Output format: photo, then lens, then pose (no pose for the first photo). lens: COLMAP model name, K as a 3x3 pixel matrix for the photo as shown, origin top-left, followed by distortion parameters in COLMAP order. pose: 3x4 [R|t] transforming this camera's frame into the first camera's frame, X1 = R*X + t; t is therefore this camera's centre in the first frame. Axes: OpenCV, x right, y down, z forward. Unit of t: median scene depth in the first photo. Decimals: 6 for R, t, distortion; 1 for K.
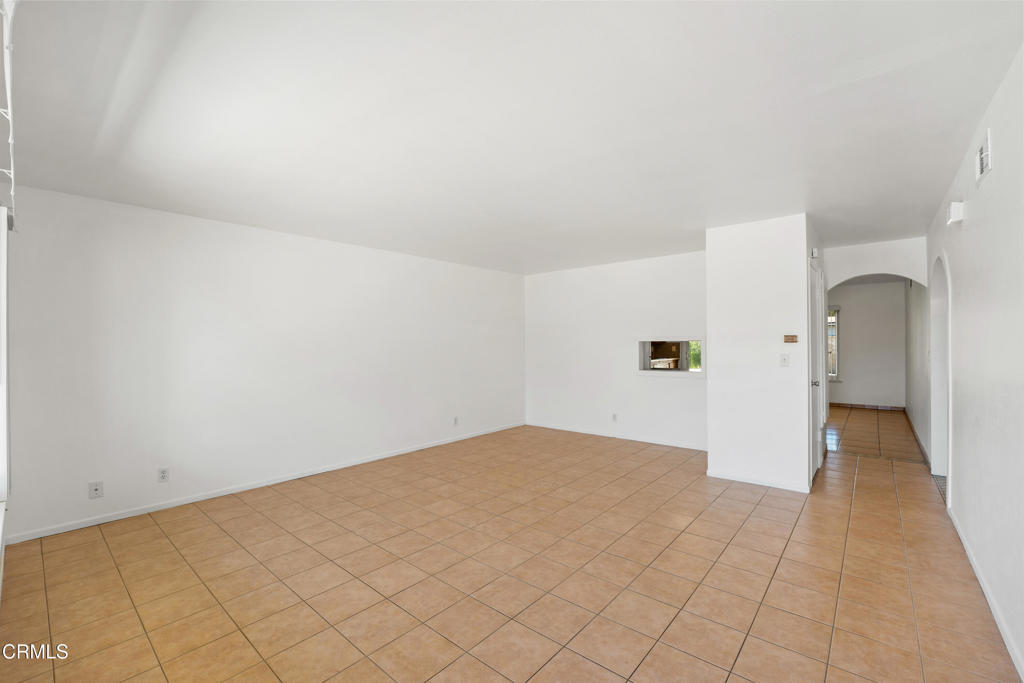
lens RADIAL K [[426.7, 0, 515.6], [0, 426.7, 341.7], [0, 0, 1]] dist [-0.017408, -0.000074]
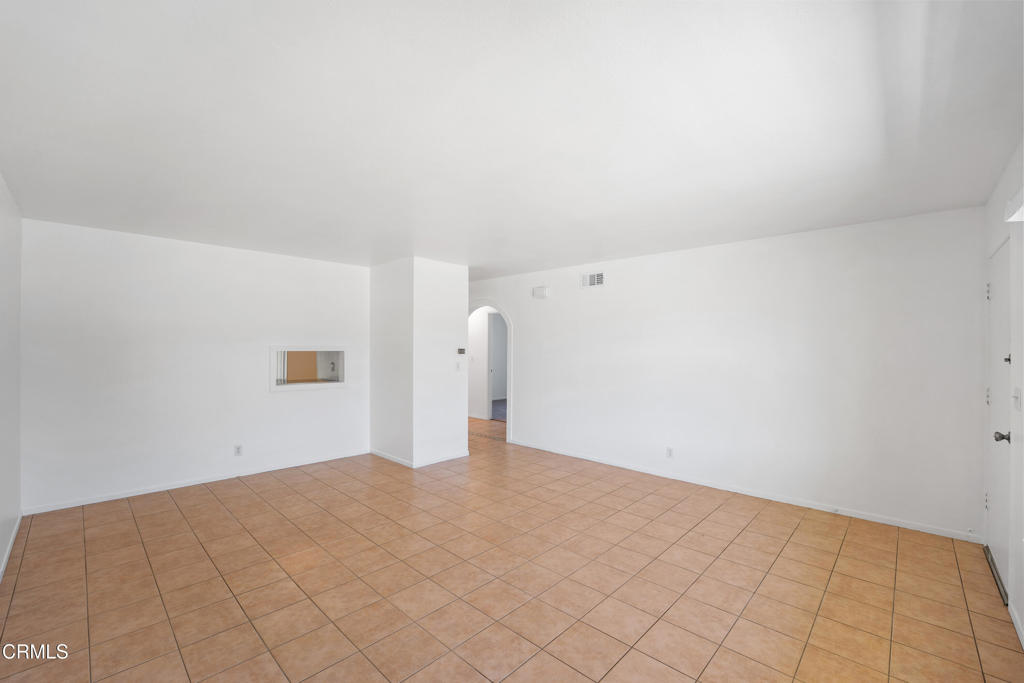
lens RADIAL K [[420.8, 0, 503.2], [0, 420.8, 347.2], [0, 0, 1]] dist [-0.023698, 0.000779]
pose [[0.076329, 0.008718, 0.997045, -0.831425], [-0.011553, 0.999902, -0.007858, -0.012158], [-0.997016, -0.010919, 0.076422, 0.824081]]
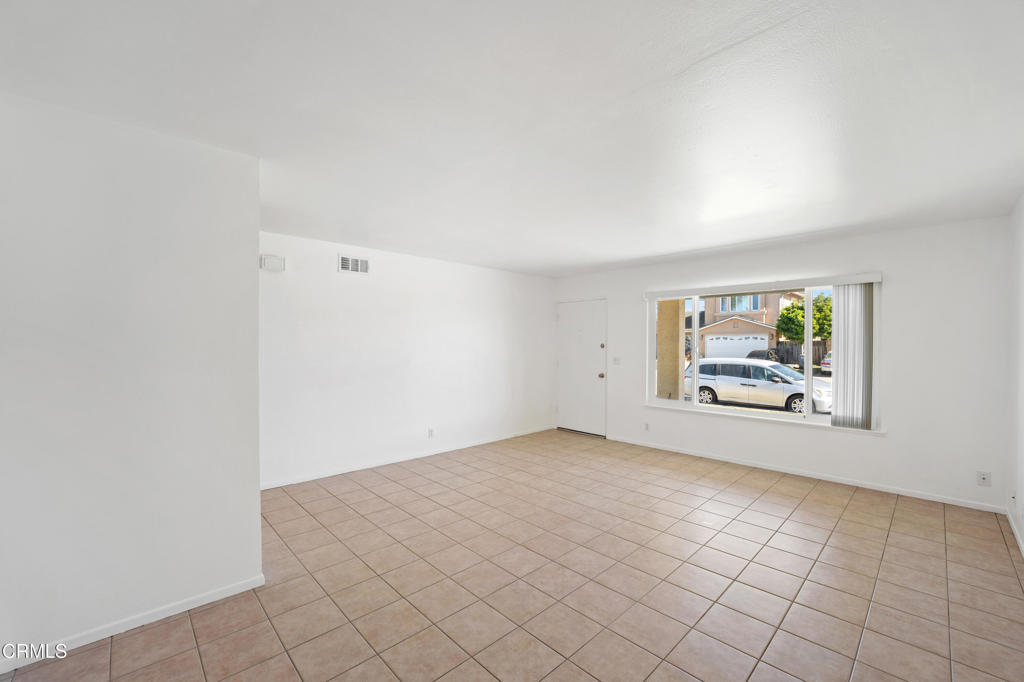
lens RADIAL K [[420.8, 0, 505.1], [0, 420.8, 343.5], [0, 0, 1]] dist [-0.023698, 0.000779]
pose [[-0.992804, 0.007479, 0.119515, 0.064770], [0.007090, 0.999968, -0.003678, -0.014046], [-0.119538, -0.002804, -0.992826, 1.873261]]
